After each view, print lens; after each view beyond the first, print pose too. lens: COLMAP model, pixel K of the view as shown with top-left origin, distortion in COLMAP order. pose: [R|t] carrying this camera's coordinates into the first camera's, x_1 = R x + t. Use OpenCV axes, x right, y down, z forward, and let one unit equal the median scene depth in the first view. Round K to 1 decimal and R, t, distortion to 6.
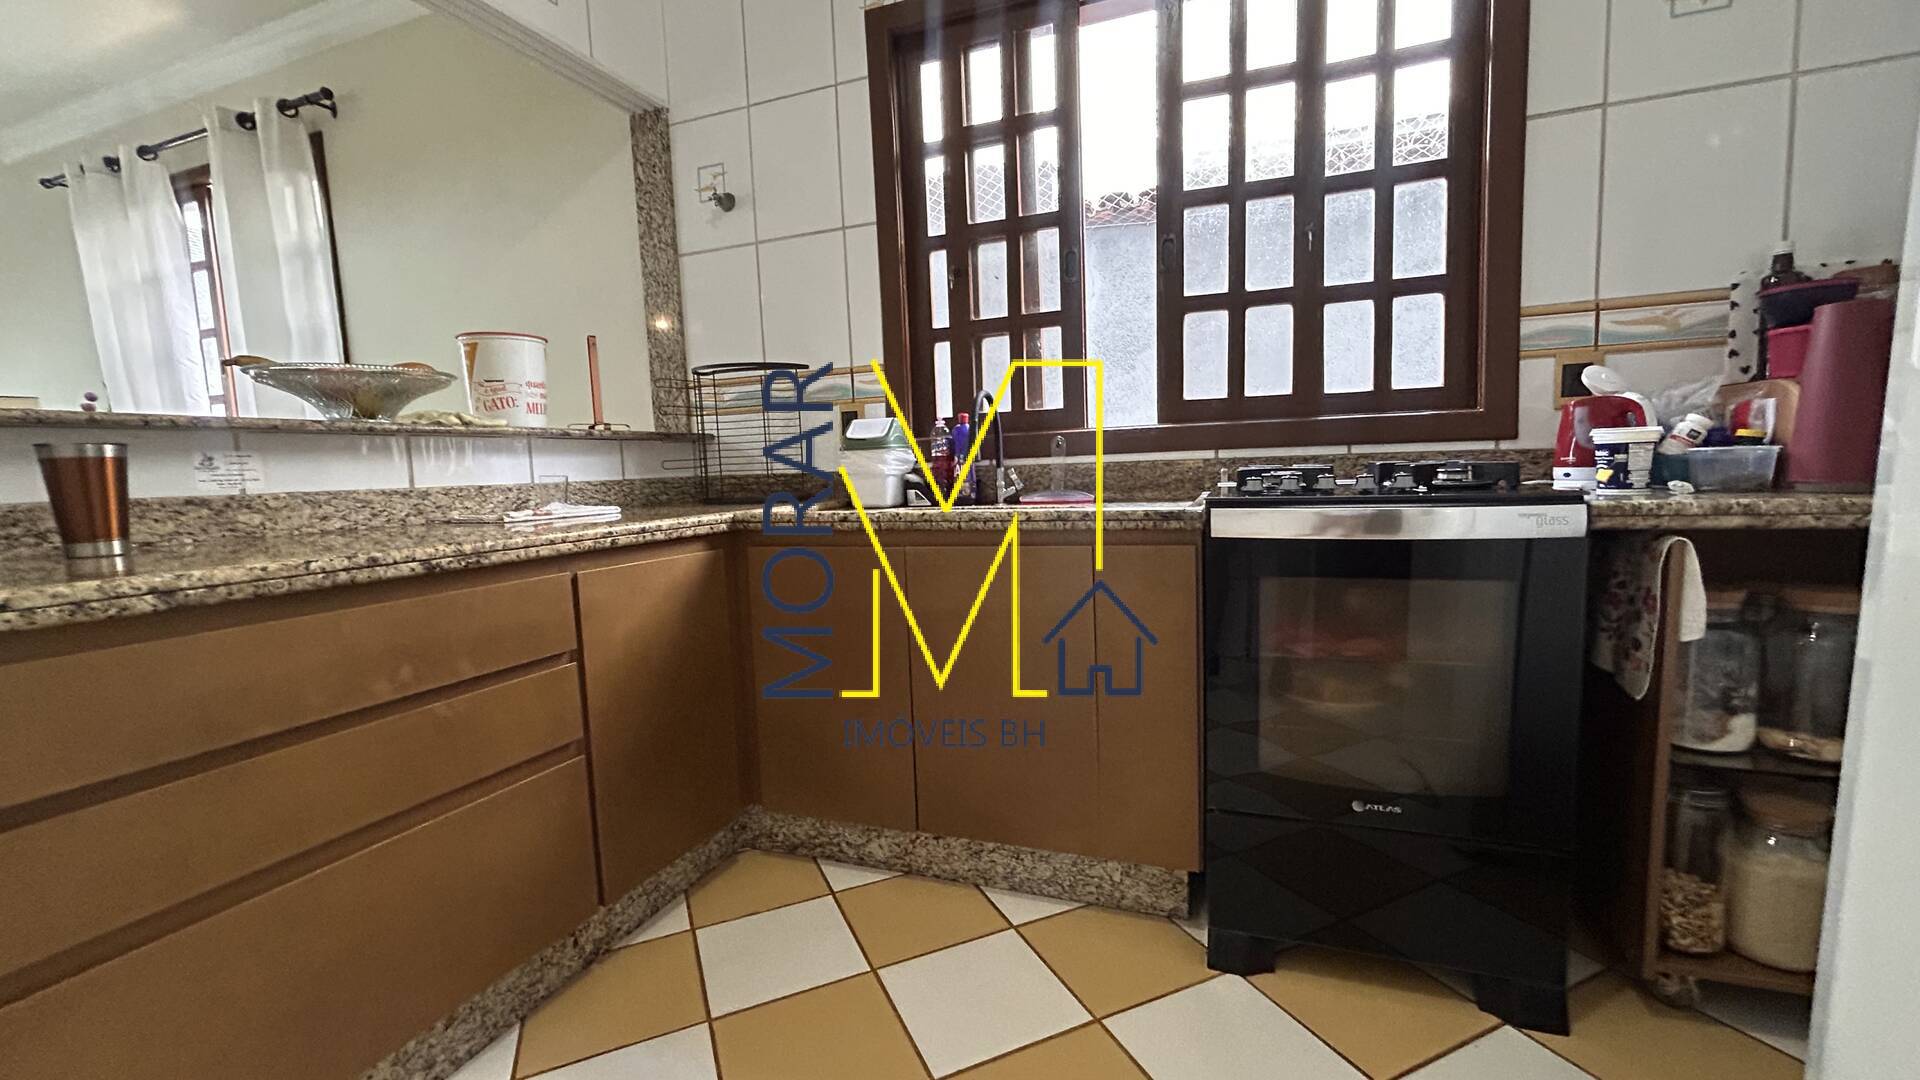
lens RADIAL K [[777.7, 0, 960.0], [0, 777.7, 540.0], [0, 0, 1]] dist [-0.007808, 0.000195]
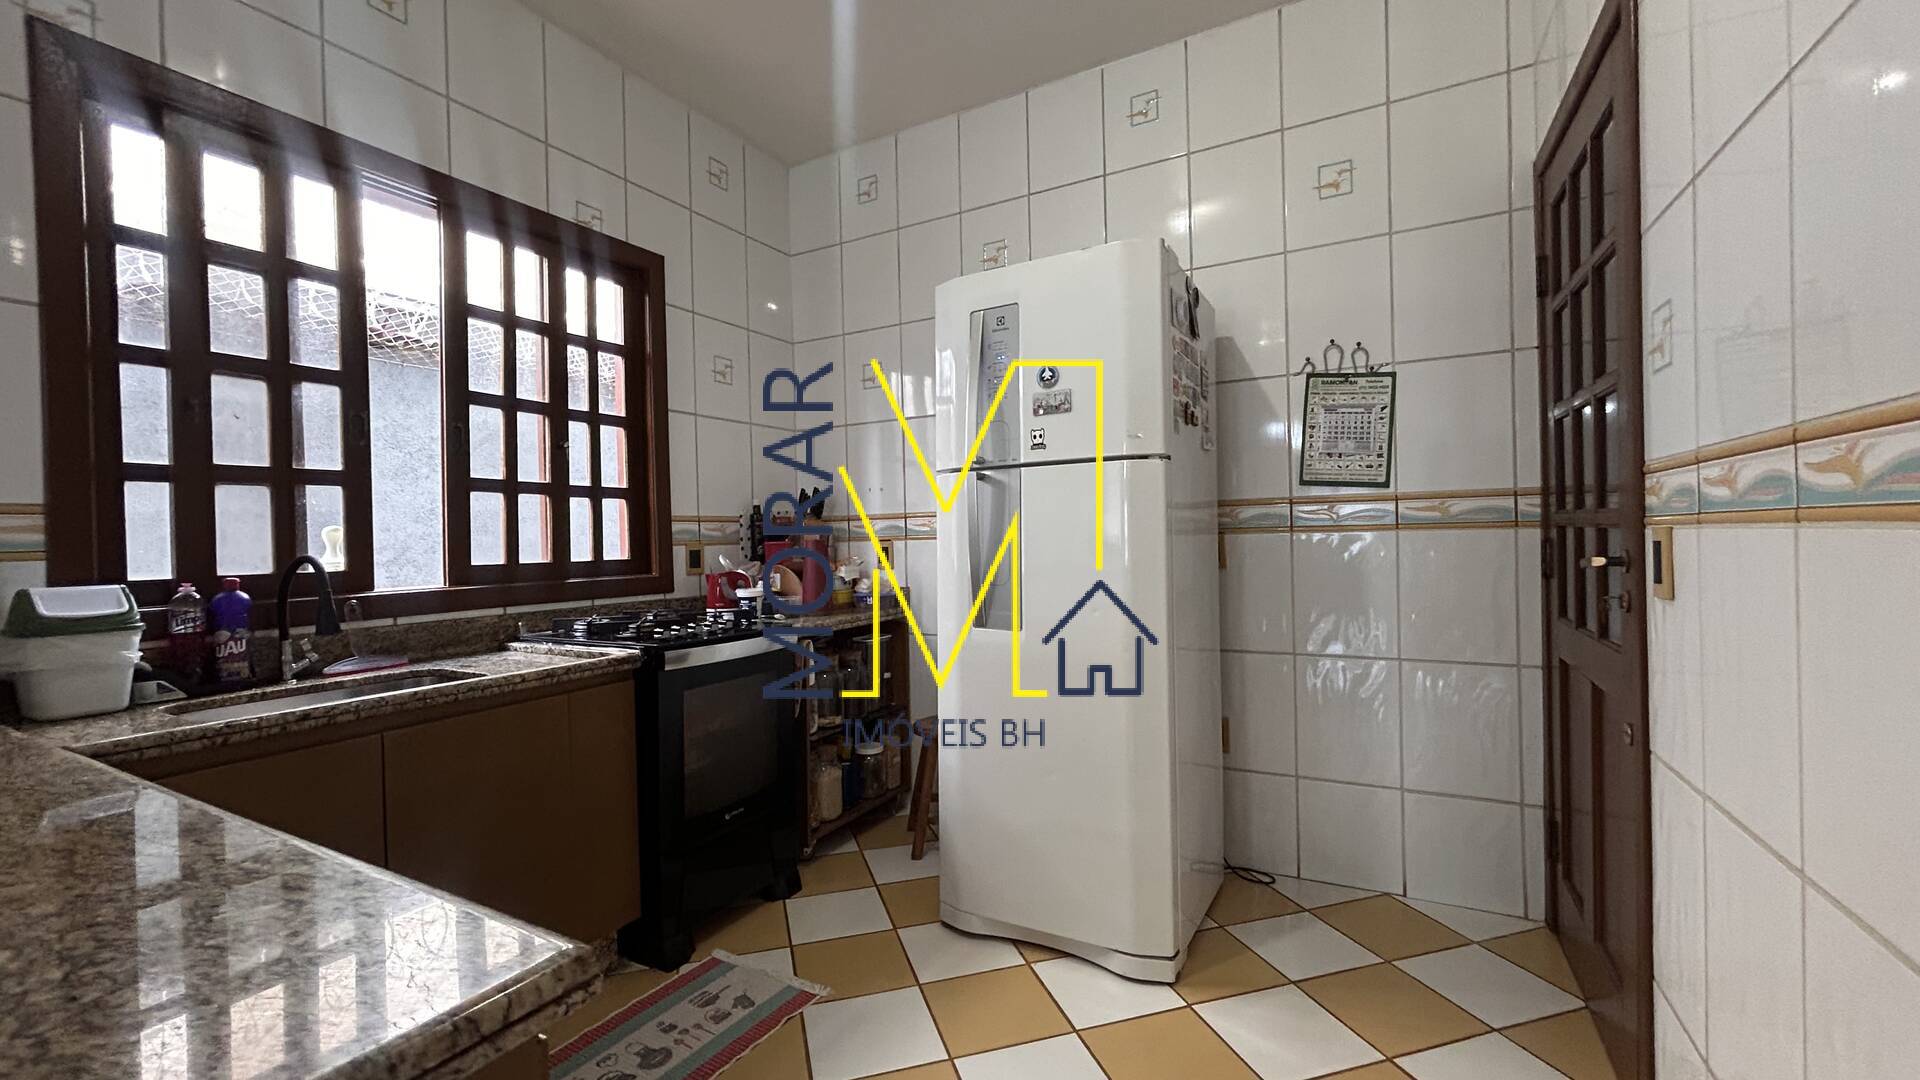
lens RADIAL K [[777.7, 0, 960.0], [0, 777.7, 540.0], [0, 0, 1]] dist [-0.007808, 0.000195]
pose [[0.128620, 0.029871, 0.991244, -0.802487], [0.114638, 0.992398, -0.044780, -0.088288], [-0.985046, 0.119394, 0.124218, 0.150387]]
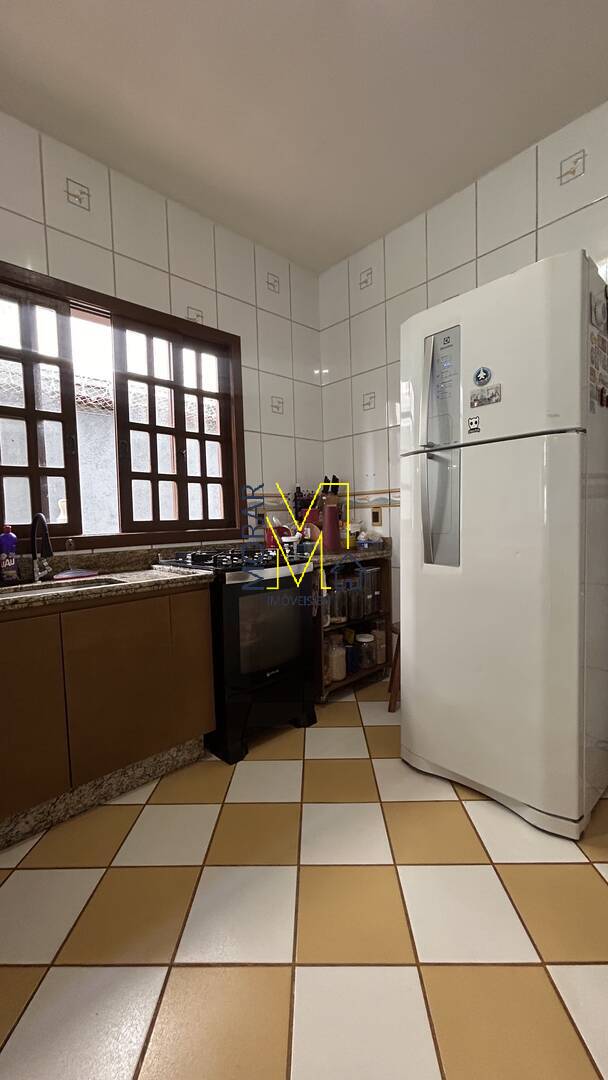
lens RADIAL K [[435.8, 0, 304.0], [0, 435.8, 540.0], [0, 0, 1]] dist [-0.001382, 0.000376]
pose [[0.428043, -0.023296, 0.903458, -0.591821], [0.102660, 0.994451, -0.022996, -0.062056], [-0.897909, 0.102592, 0.428059, 0.117650]]
